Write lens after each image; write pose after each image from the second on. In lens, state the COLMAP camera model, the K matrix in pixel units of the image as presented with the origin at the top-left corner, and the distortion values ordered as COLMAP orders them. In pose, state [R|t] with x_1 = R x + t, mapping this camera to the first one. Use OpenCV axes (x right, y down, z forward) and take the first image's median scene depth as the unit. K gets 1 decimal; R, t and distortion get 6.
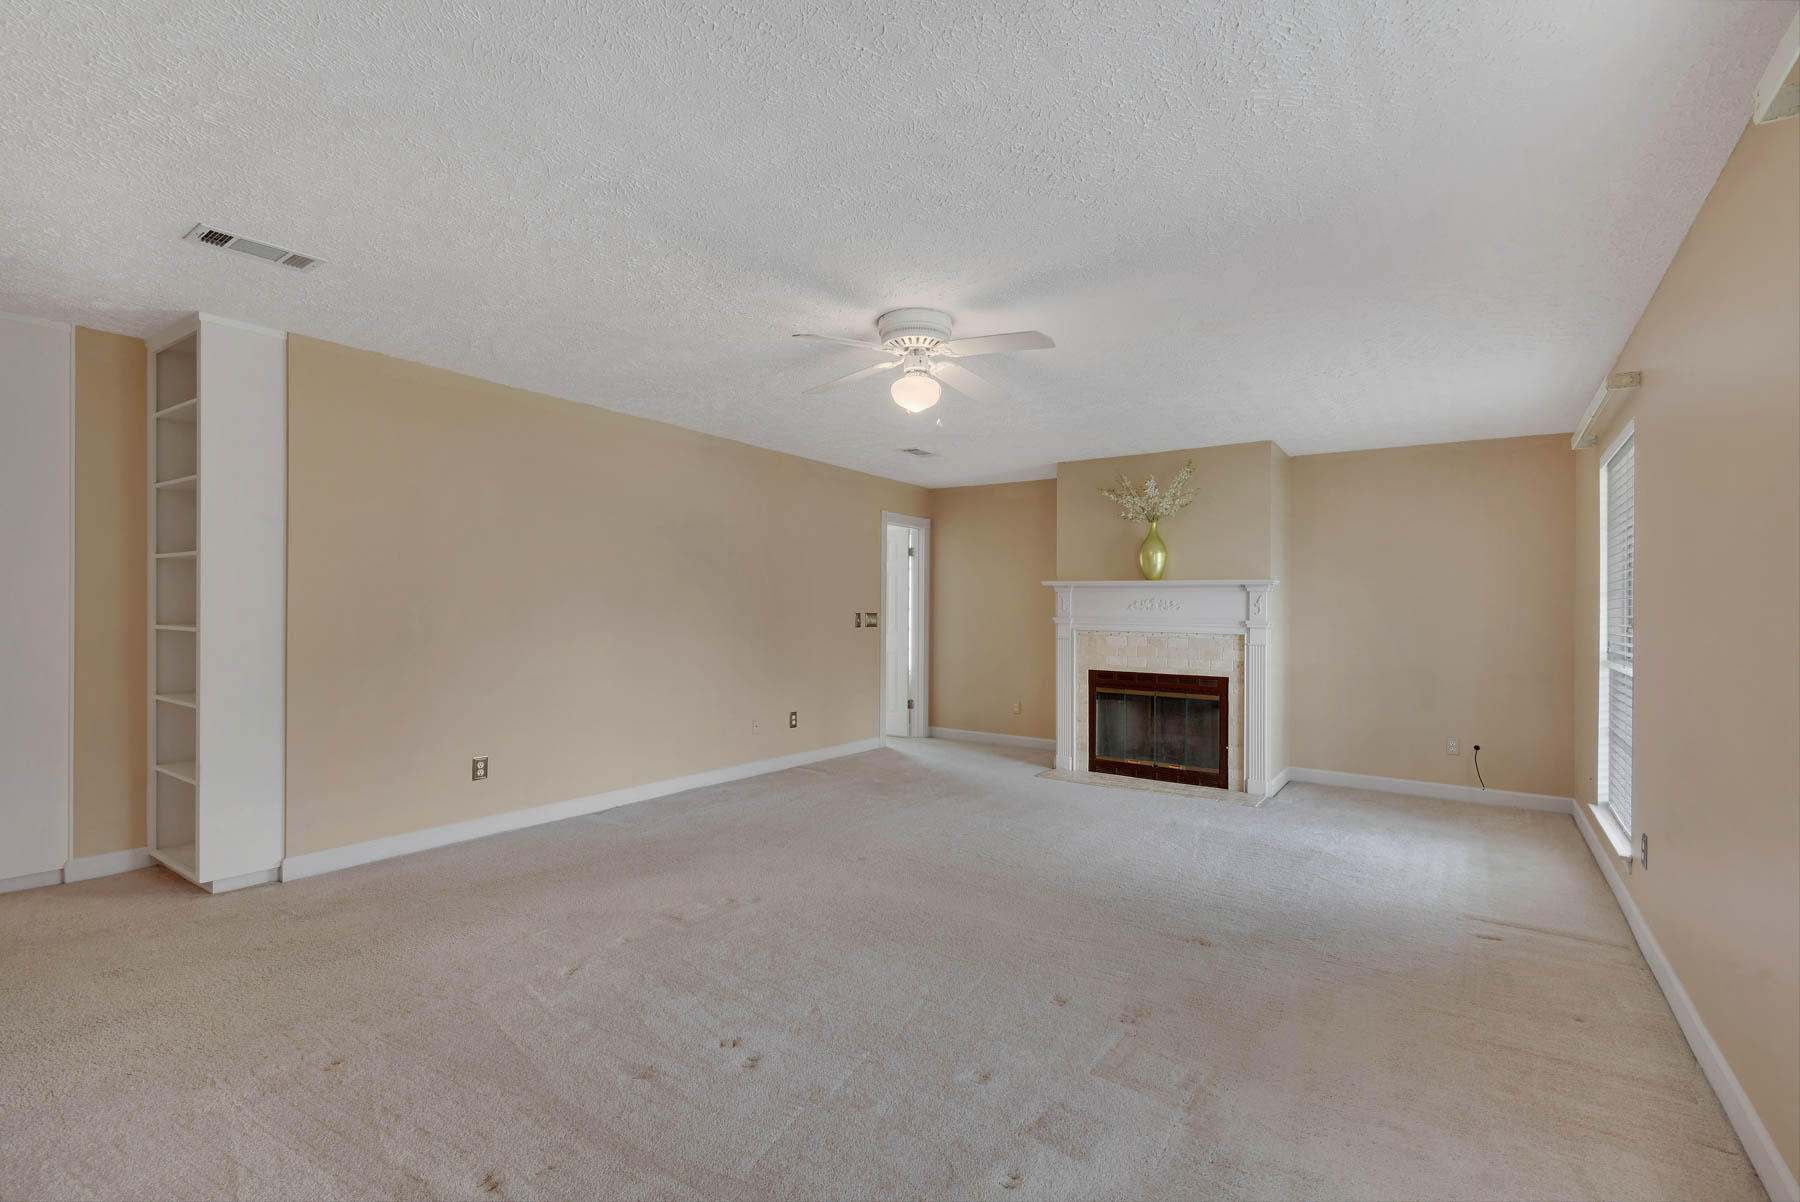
lens RADIAL K [[814.0, 0, 904.9], [0, 814.0, 606.8], [0, 0, 1]] dist [0.016371, -0.000663]
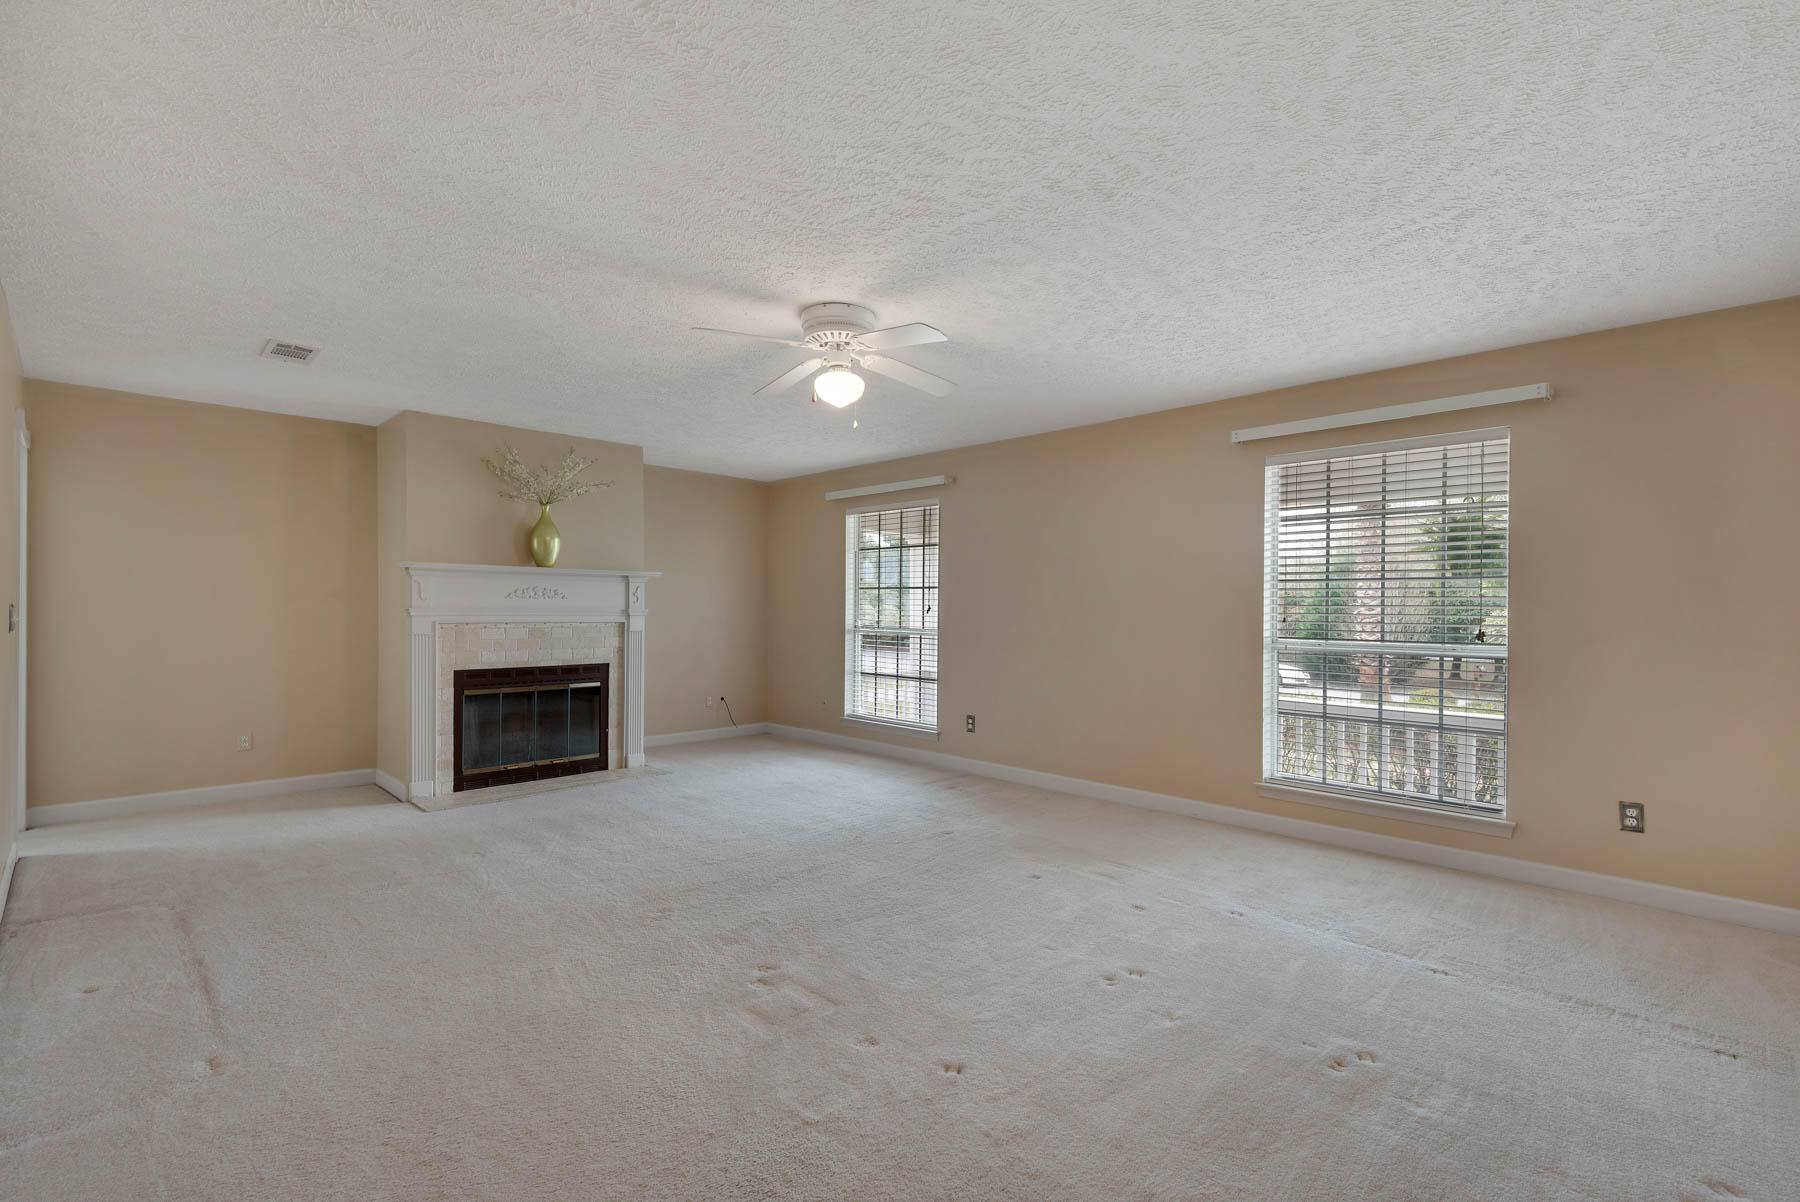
lens RADIAL K [[814.0, 0, 898.6], [0, 814.0, 602.2], [0, 0, 1]] dist [0.016371, -0.000663]
pose [[0.179708, -0.003908, 0.983712, -0.546645], [-0.008609, 0.999948, 0.005545, -0.001033], [-0.983682, -0.009465, 0.179665, 0.427270]]
